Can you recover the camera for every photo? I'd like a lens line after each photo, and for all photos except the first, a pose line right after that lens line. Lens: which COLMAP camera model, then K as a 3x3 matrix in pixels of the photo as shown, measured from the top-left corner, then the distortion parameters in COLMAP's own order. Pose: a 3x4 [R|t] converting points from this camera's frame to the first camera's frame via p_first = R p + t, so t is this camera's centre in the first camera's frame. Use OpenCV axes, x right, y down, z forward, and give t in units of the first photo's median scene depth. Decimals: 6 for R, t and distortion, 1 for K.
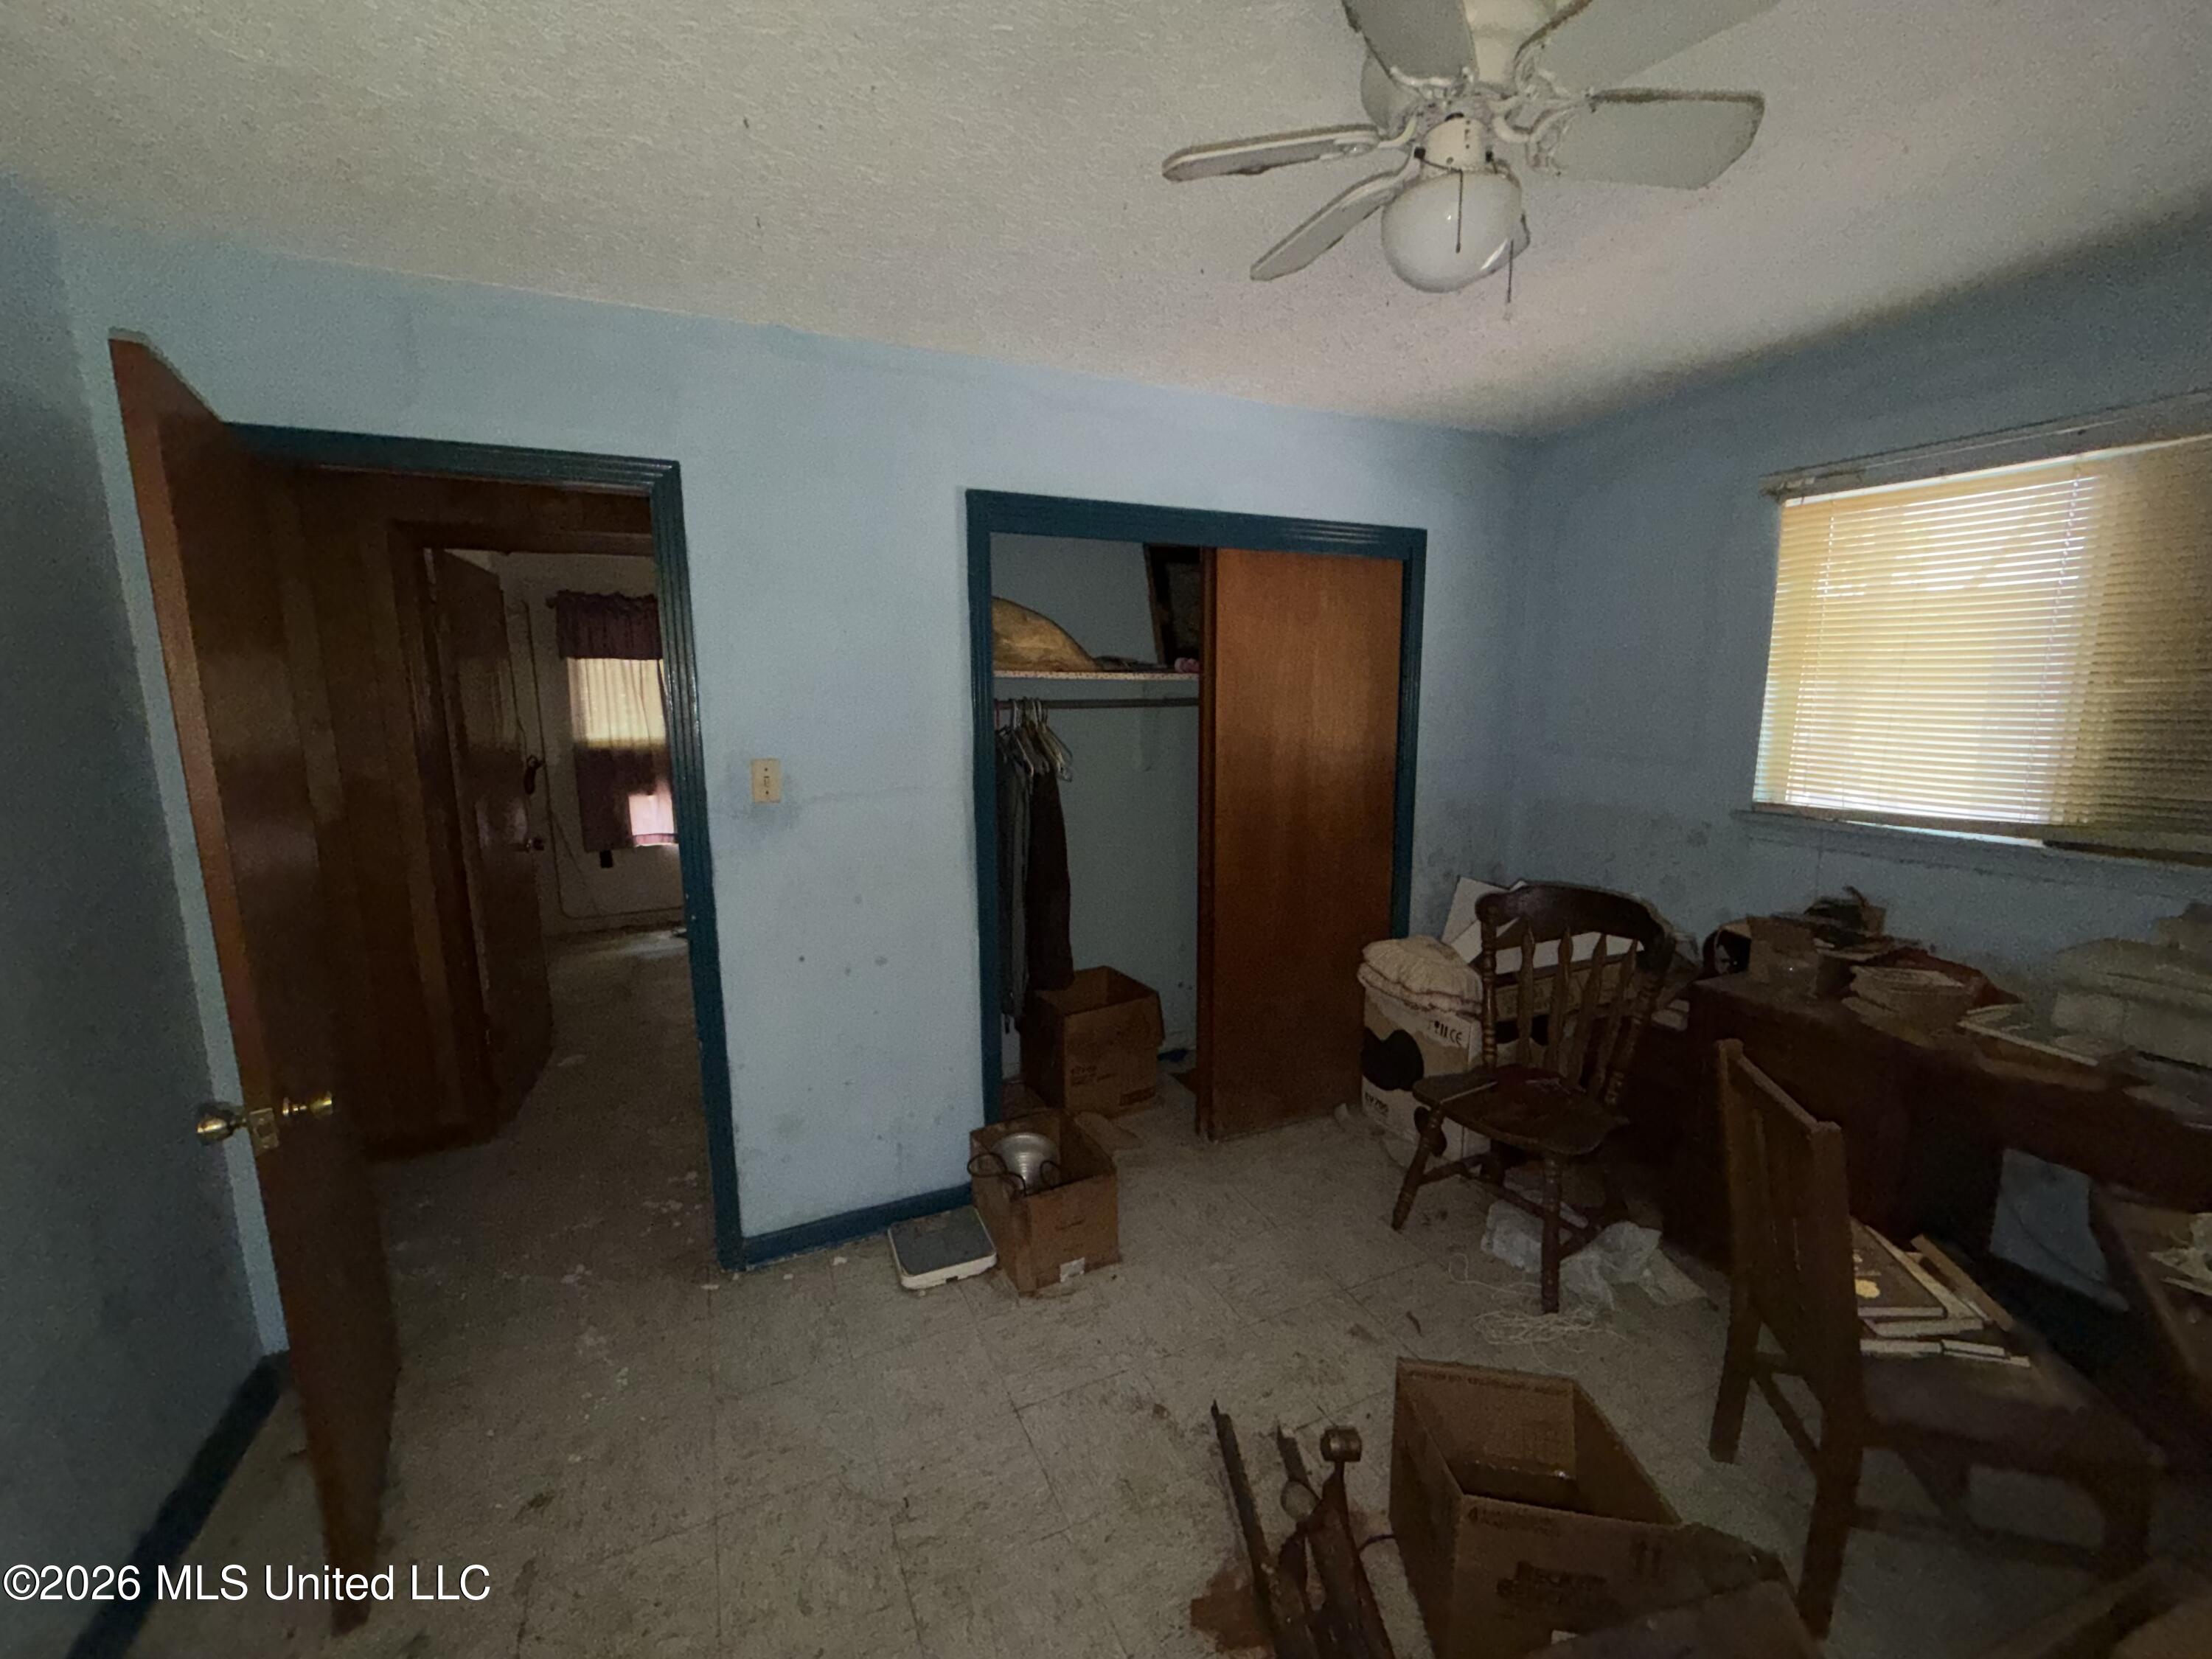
lens RADIAL K [[887.9, 0, 1102.5], [0, 887.9, 827.3], [0, 0, 1]] dist [-0.000100, 0.000105]
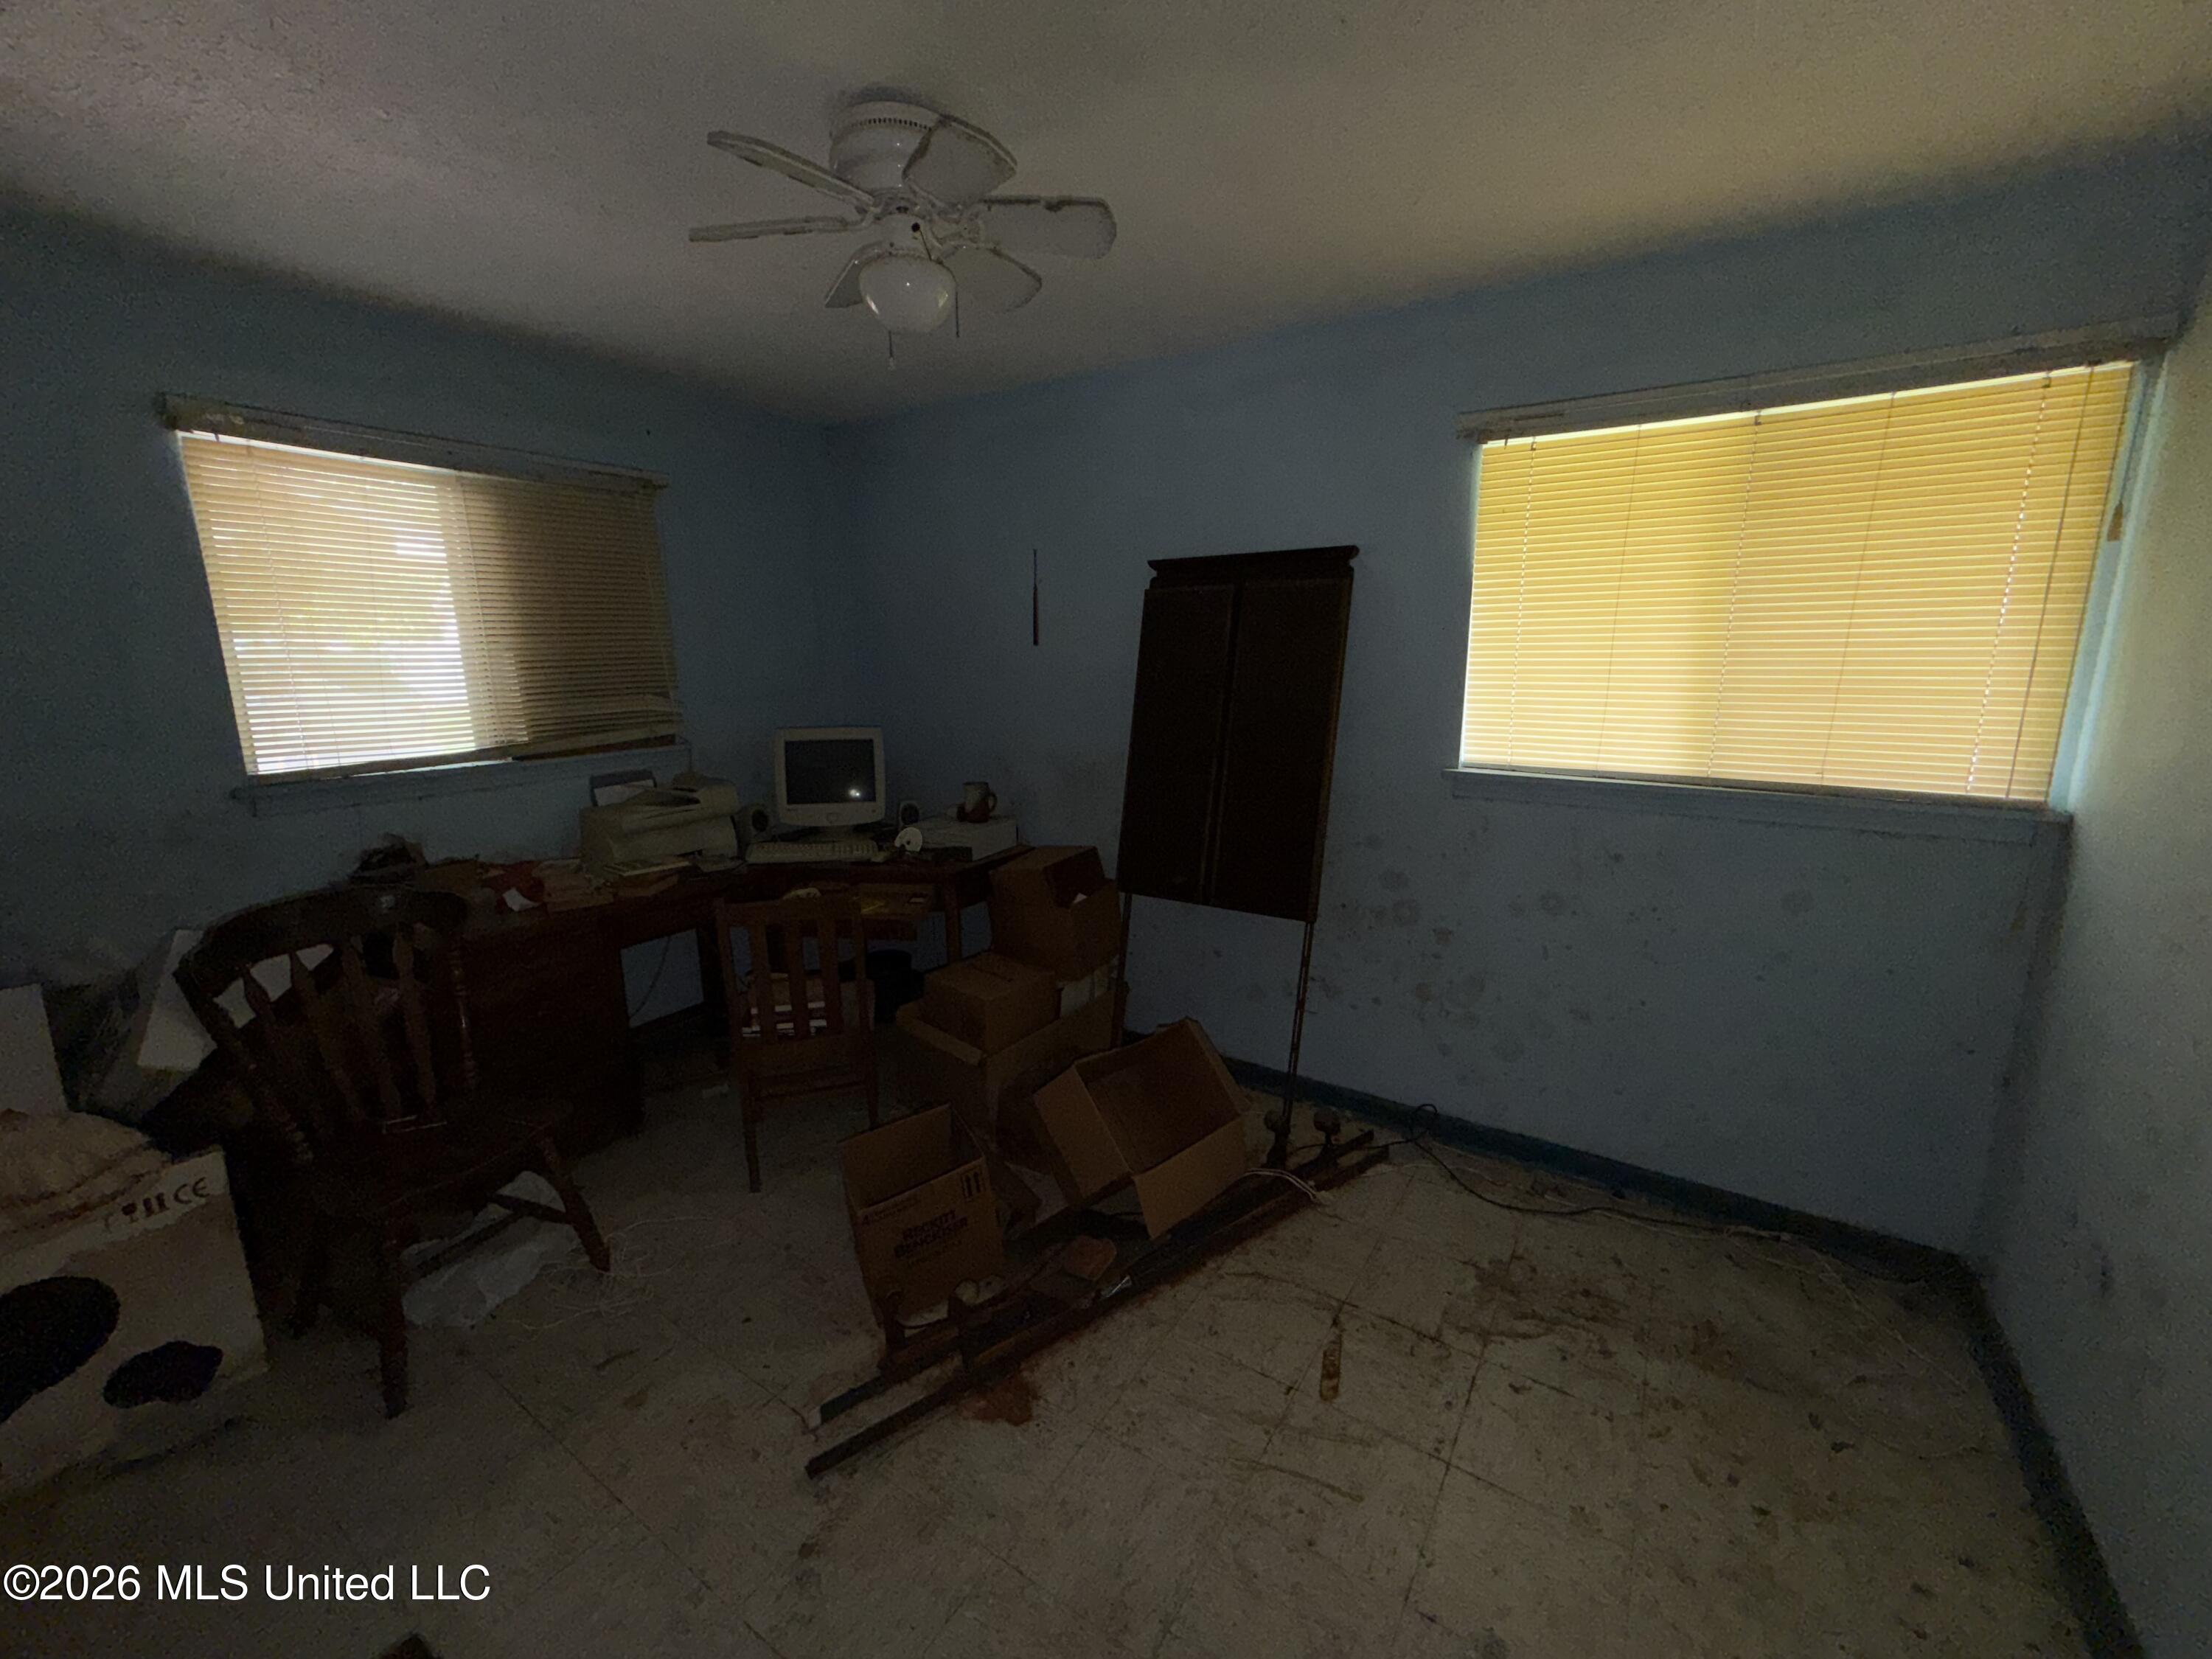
lens RADIAL K [[887.9, 0, 1102.5], [0, 887.9, 827.3], [0, 0, 1]] dist [-0.000100, 0.000105]
pose [[-0.531337, -0.155703, 0.832729, -0.610575], [0.147589, 0.950919, 0.271974, -0.125189], [-0.834205, 0.267411, -0.482279, 0.956655]]
